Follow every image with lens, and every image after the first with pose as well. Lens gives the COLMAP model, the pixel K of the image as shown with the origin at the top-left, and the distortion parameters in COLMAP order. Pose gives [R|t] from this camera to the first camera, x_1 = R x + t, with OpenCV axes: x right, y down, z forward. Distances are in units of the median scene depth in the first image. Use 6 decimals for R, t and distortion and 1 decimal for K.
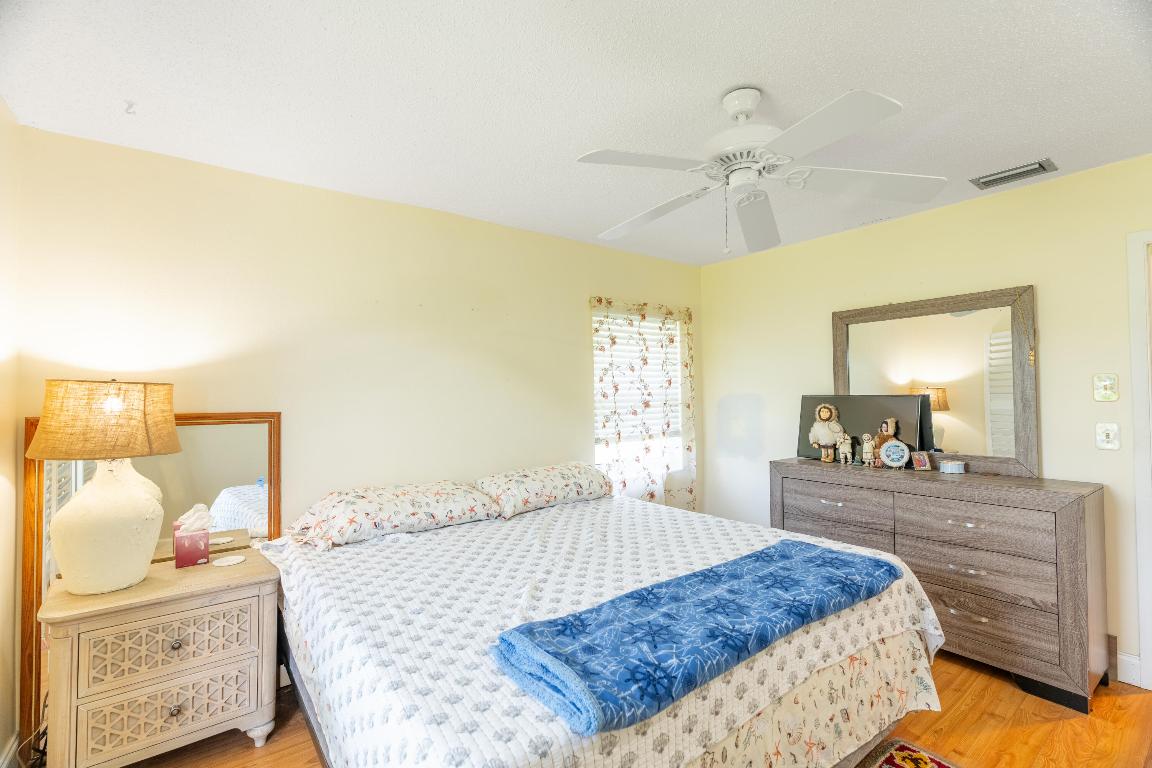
lens RADIAL K [[522.0, 0, 580.2], [0, 522.0, 381.4], [0, 0, 1]] dist [-0.009712, 0.000635]
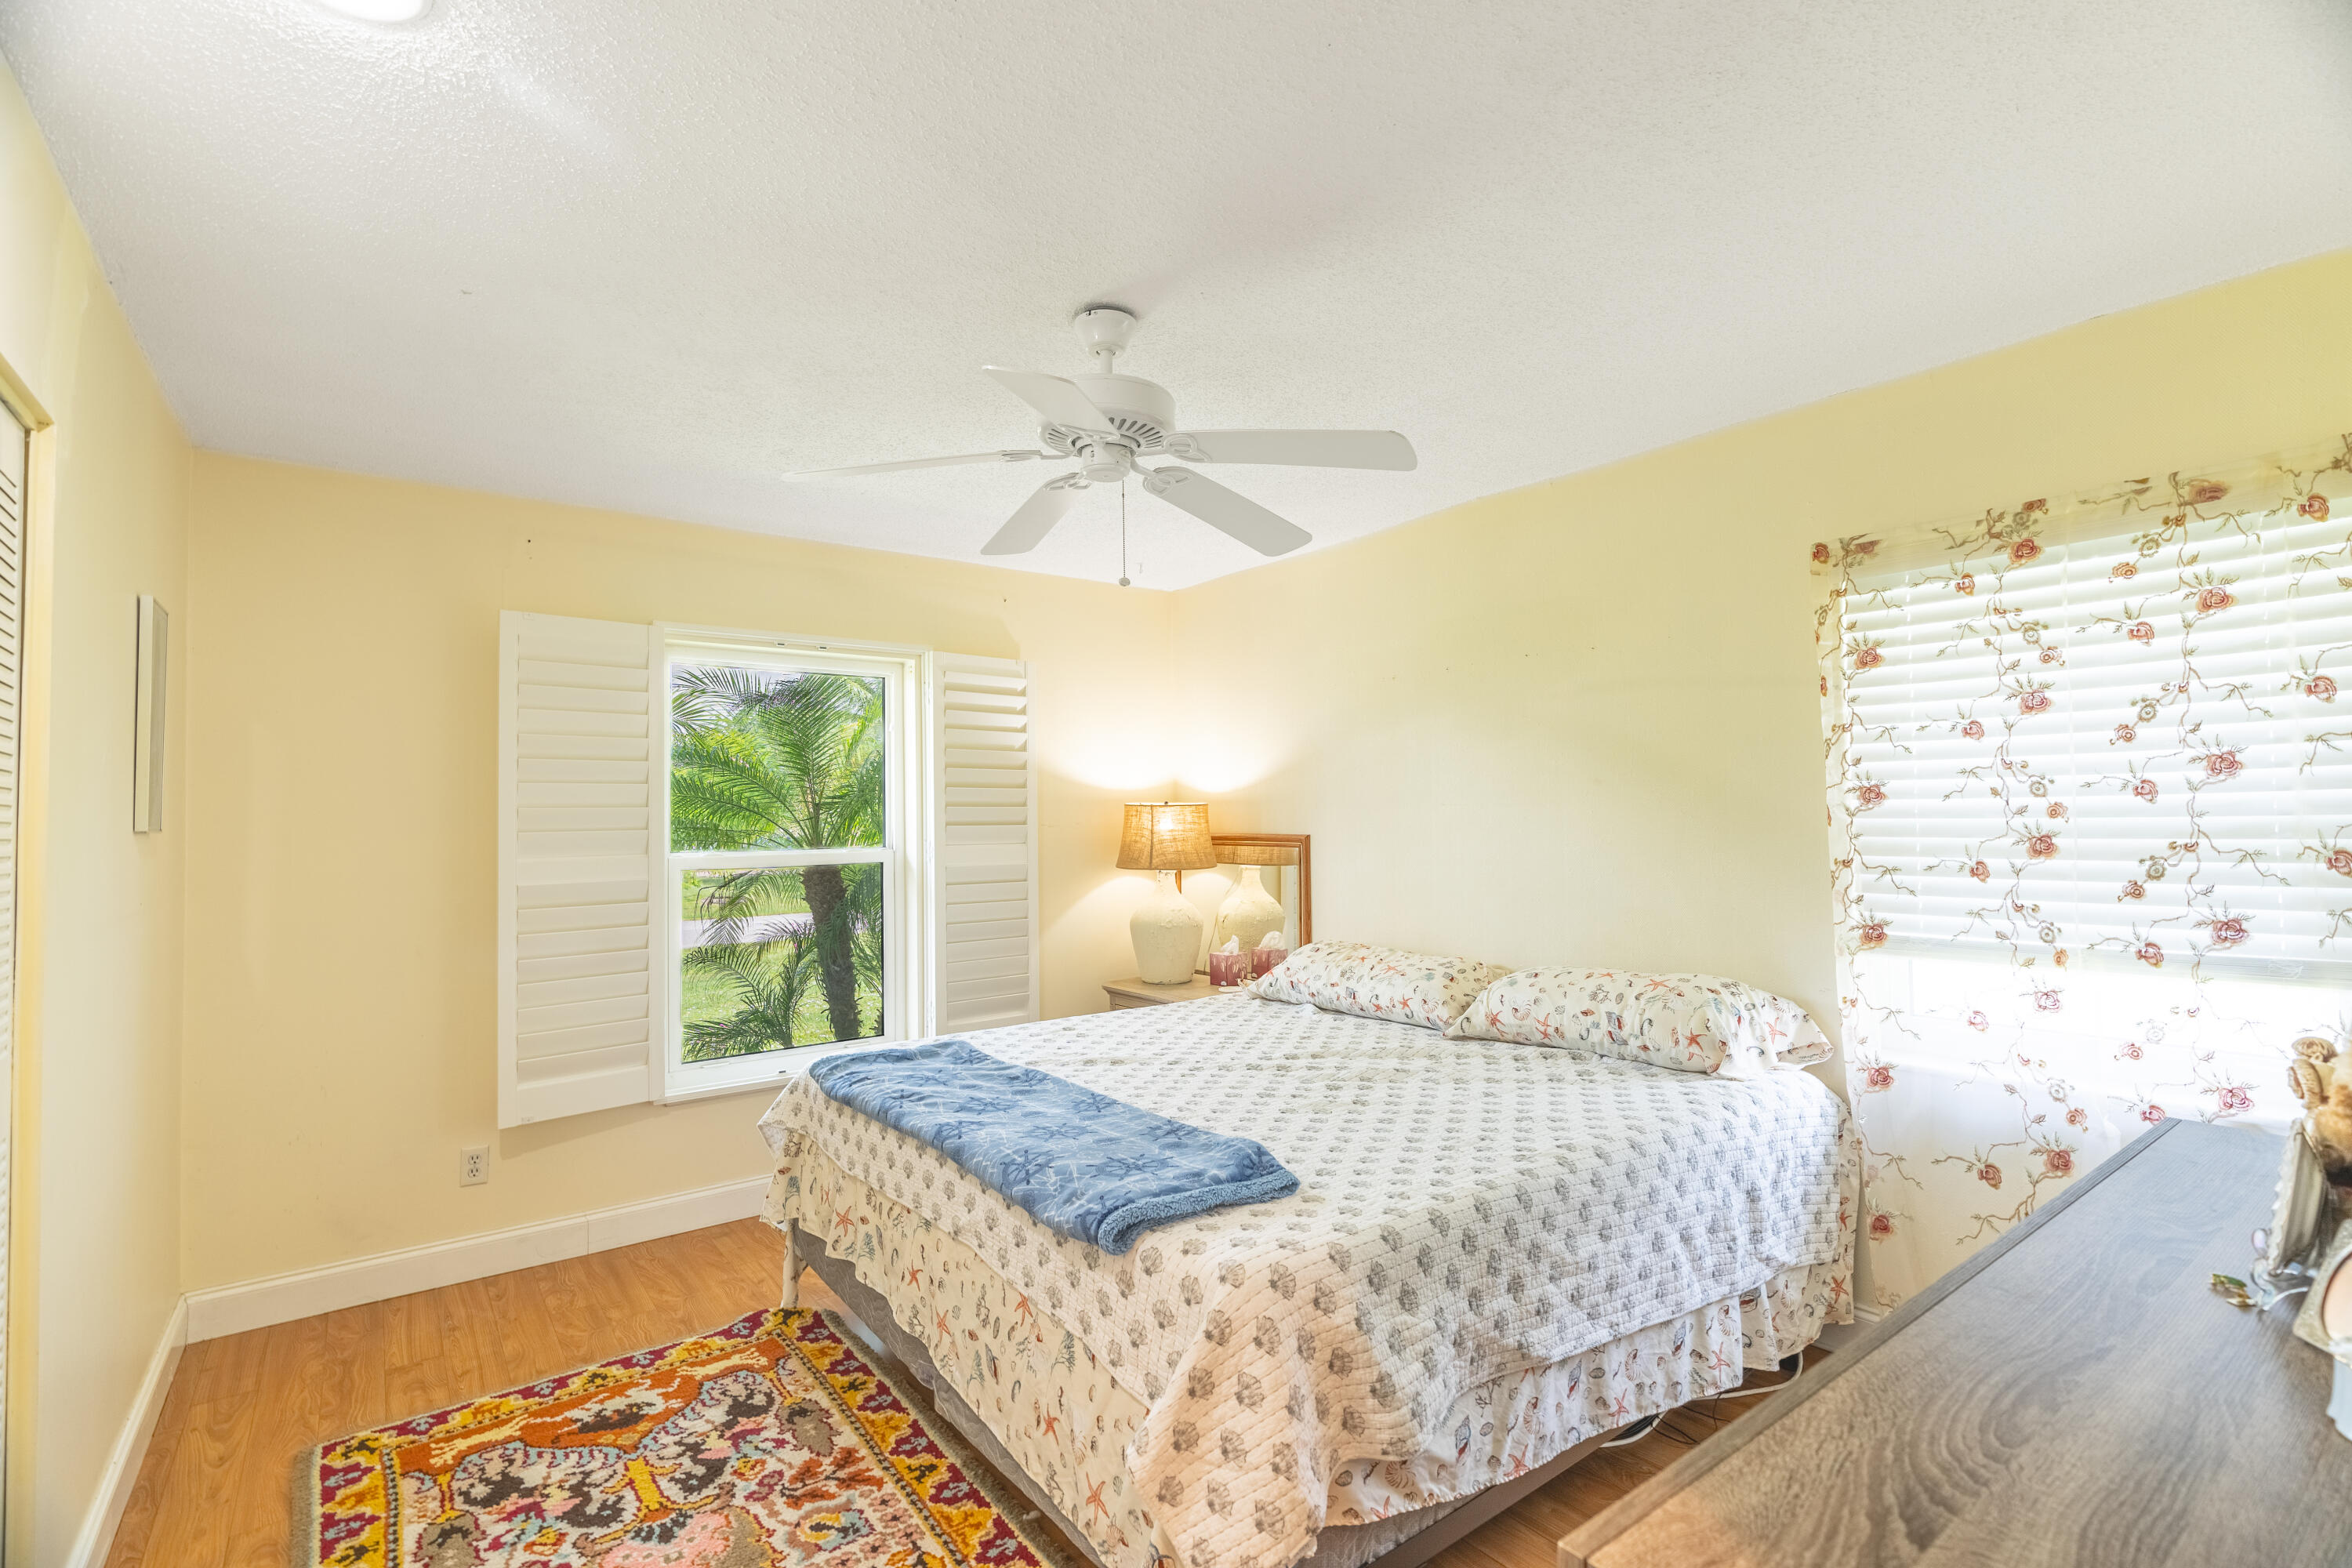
lens RADIAL K [[1065.7, 0, 1182.1], [0, 1065.7, 796.6], [0, 0, 1]] dist [-0.009712, 0.000635]
pose [[-0.003663, -0.011500, -0.999927, 0.760185], [0.037917, 0.999213, -0.011630, 0.005522], [0.999274, -0.037957, -0.003224, 0.543631]]
